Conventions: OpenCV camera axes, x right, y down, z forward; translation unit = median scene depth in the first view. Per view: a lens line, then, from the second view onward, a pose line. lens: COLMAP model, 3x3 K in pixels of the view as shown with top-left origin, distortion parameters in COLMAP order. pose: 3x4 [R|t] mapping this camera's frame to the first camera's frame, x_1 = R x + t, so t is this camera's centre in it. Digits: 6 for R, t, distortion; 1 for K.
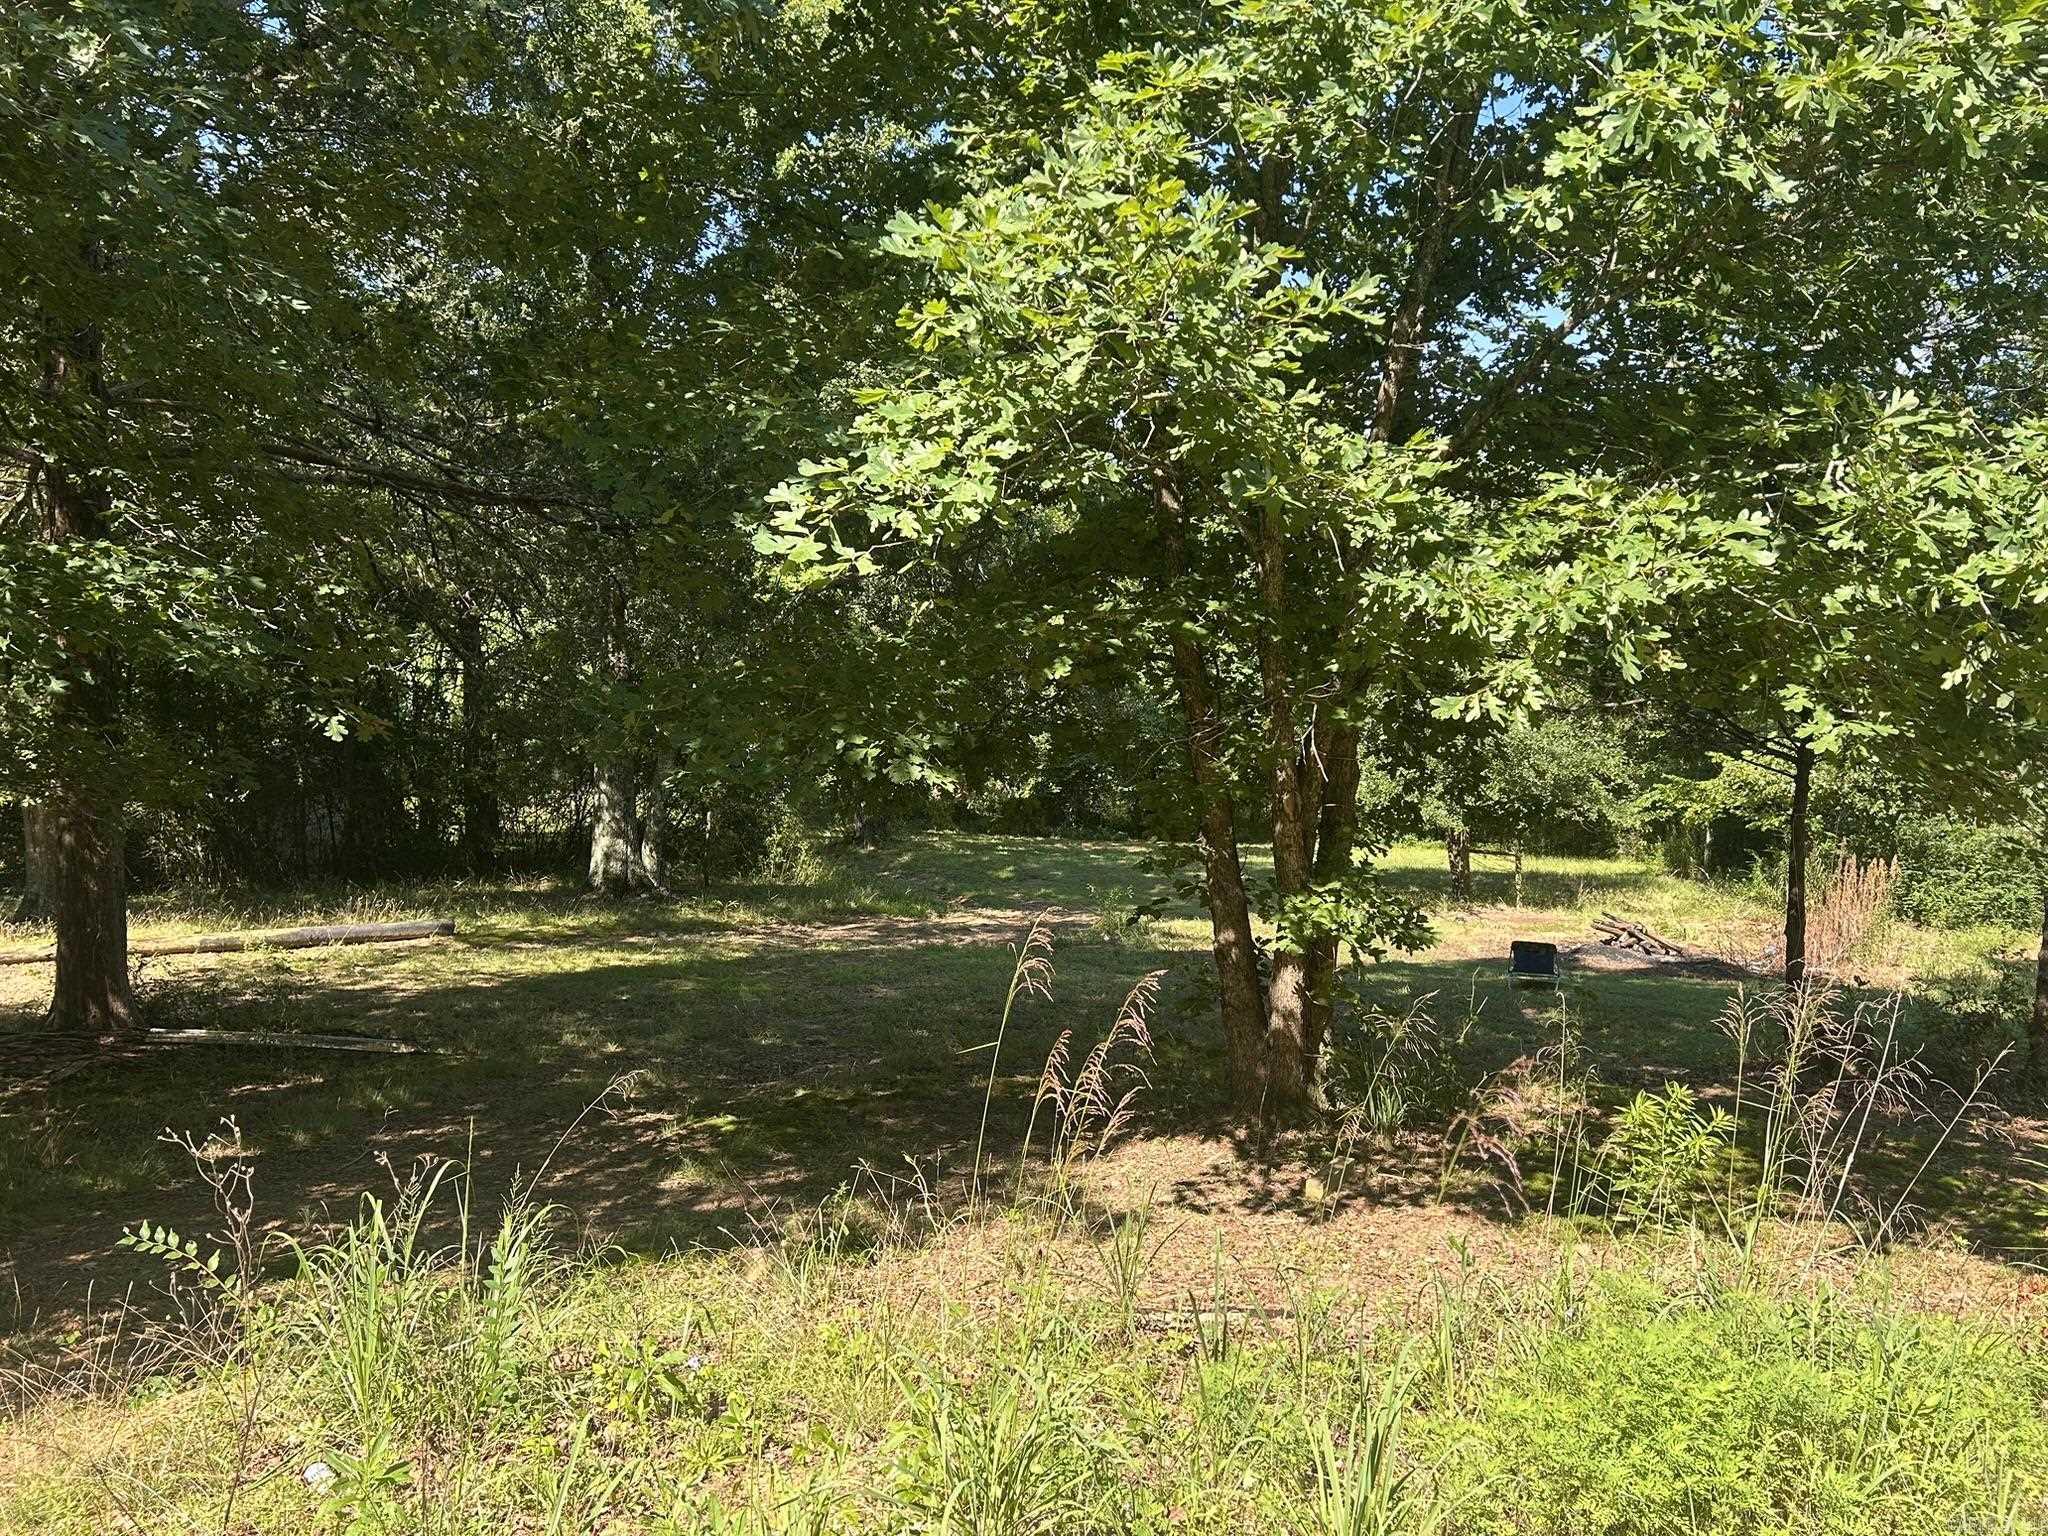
lens RADIAL K [[1545.7, 0, 1017.9], [0, 1545.7, 766.6], [0, 0, 1]] dist [0.041875, -0.008115]
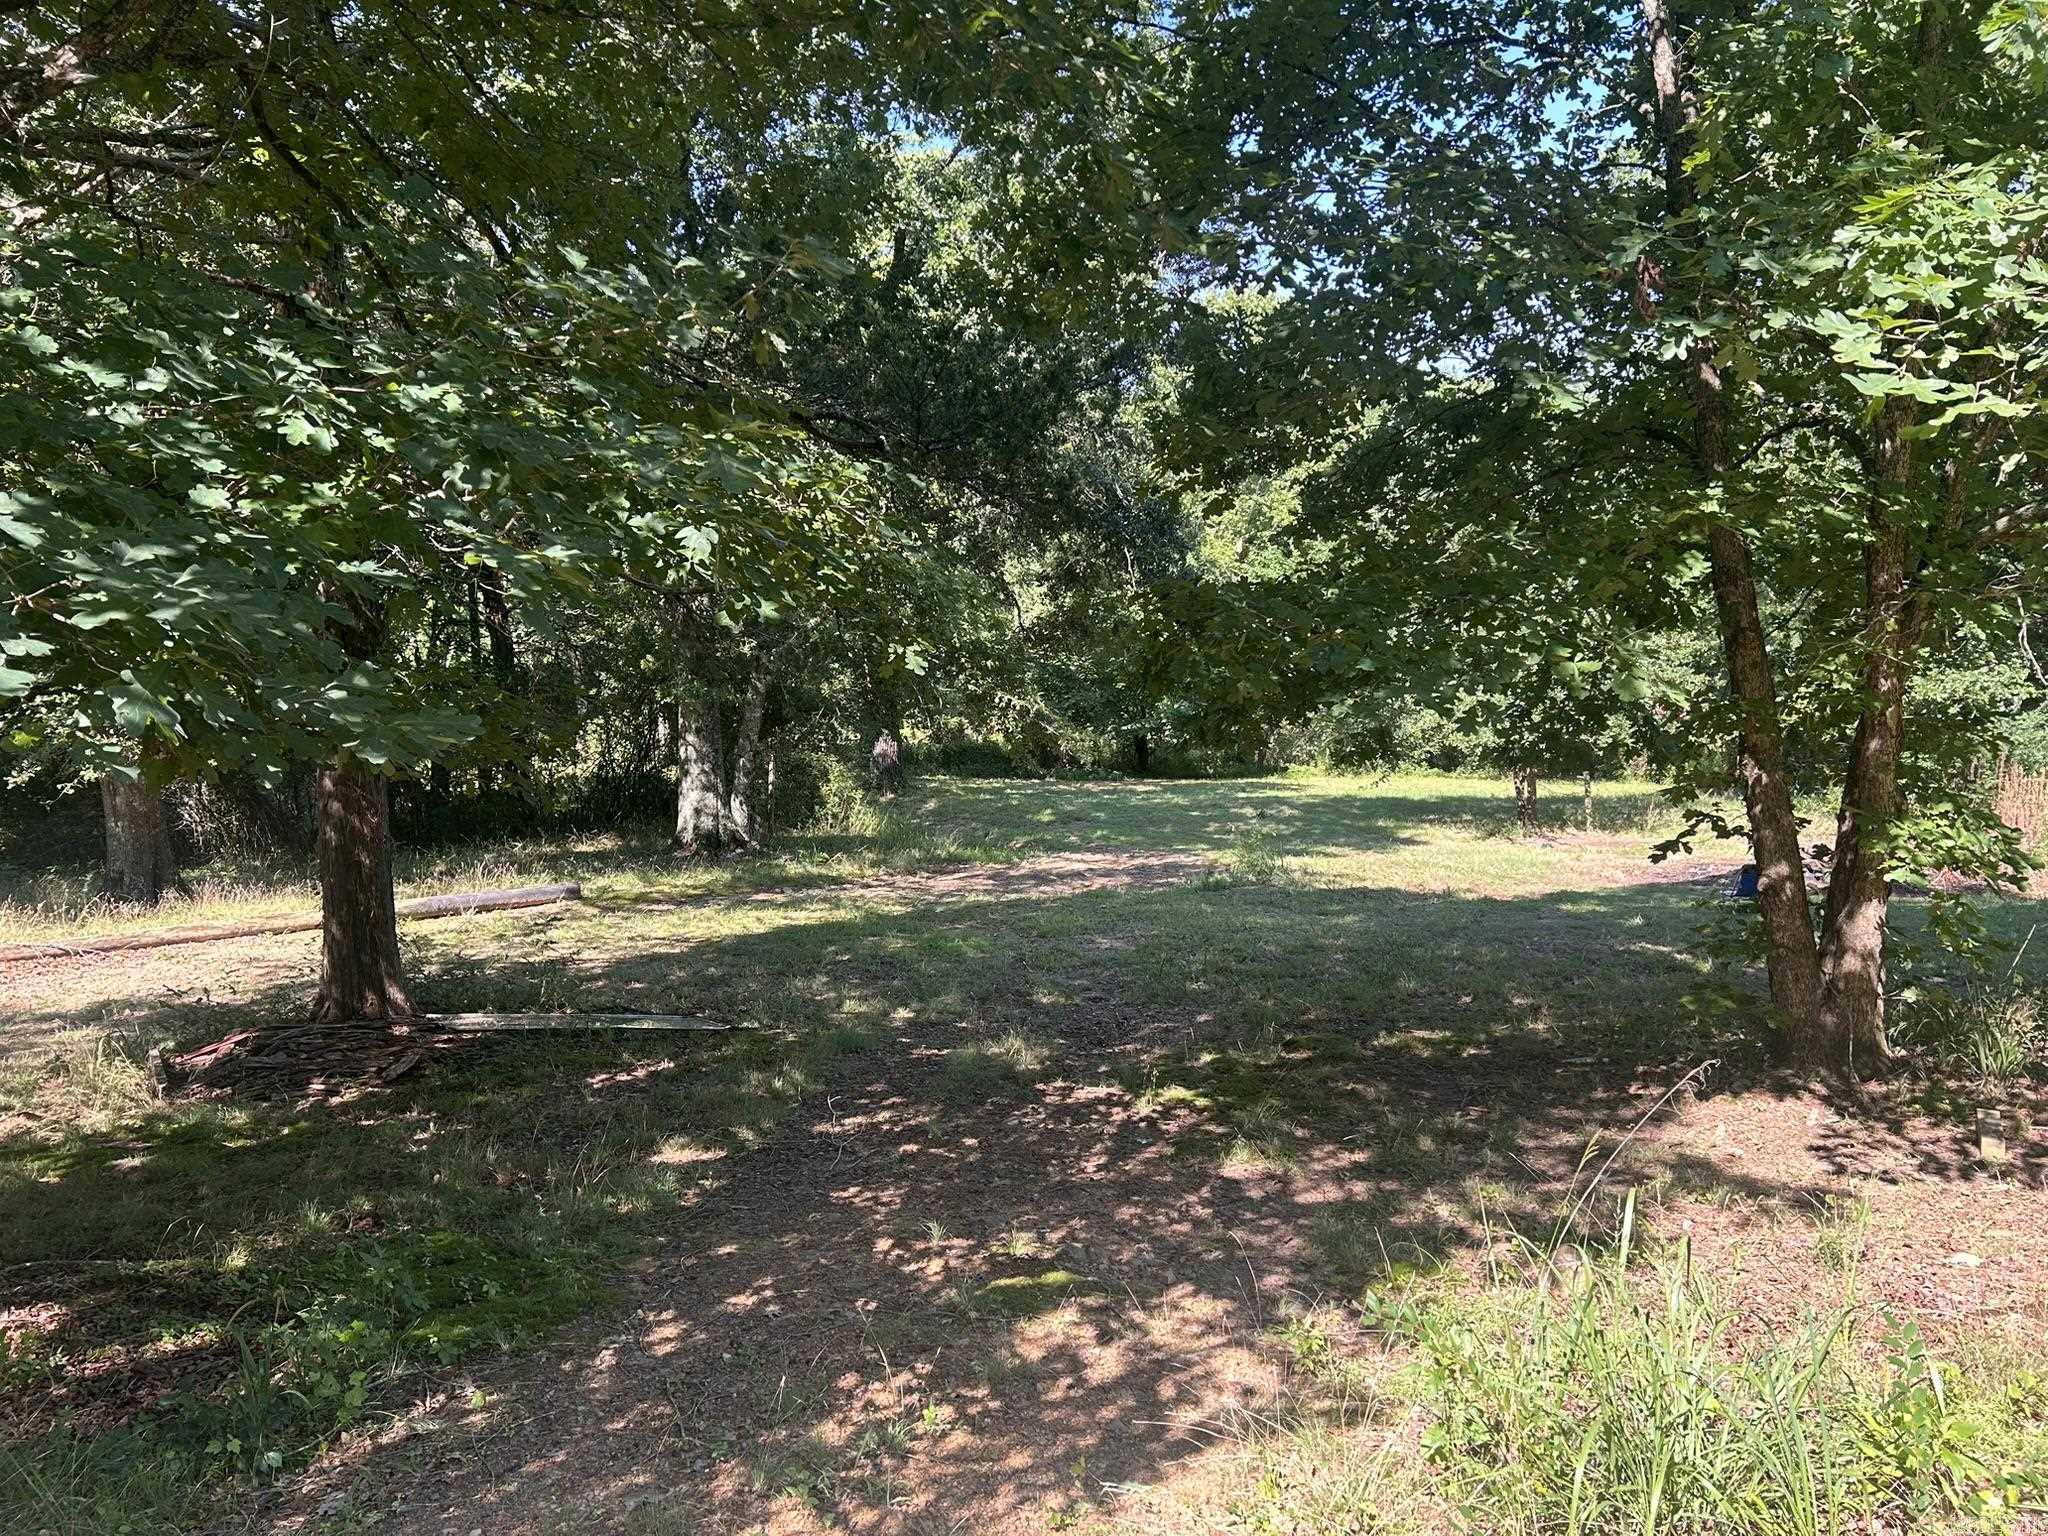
lens RADIAL K [[1545.7, 0, 1029.7], [0, 1545.7, 767.3], [0, 0, 1]] dist [0.041875, -0.008115]
pose [[0.998097, -0.033338, 0.051876, -0.110181], [0.031383, 0.998783, 0.038052, 0.000930], [-0.053081, -0.036352, 0.997928, 0.041300]]
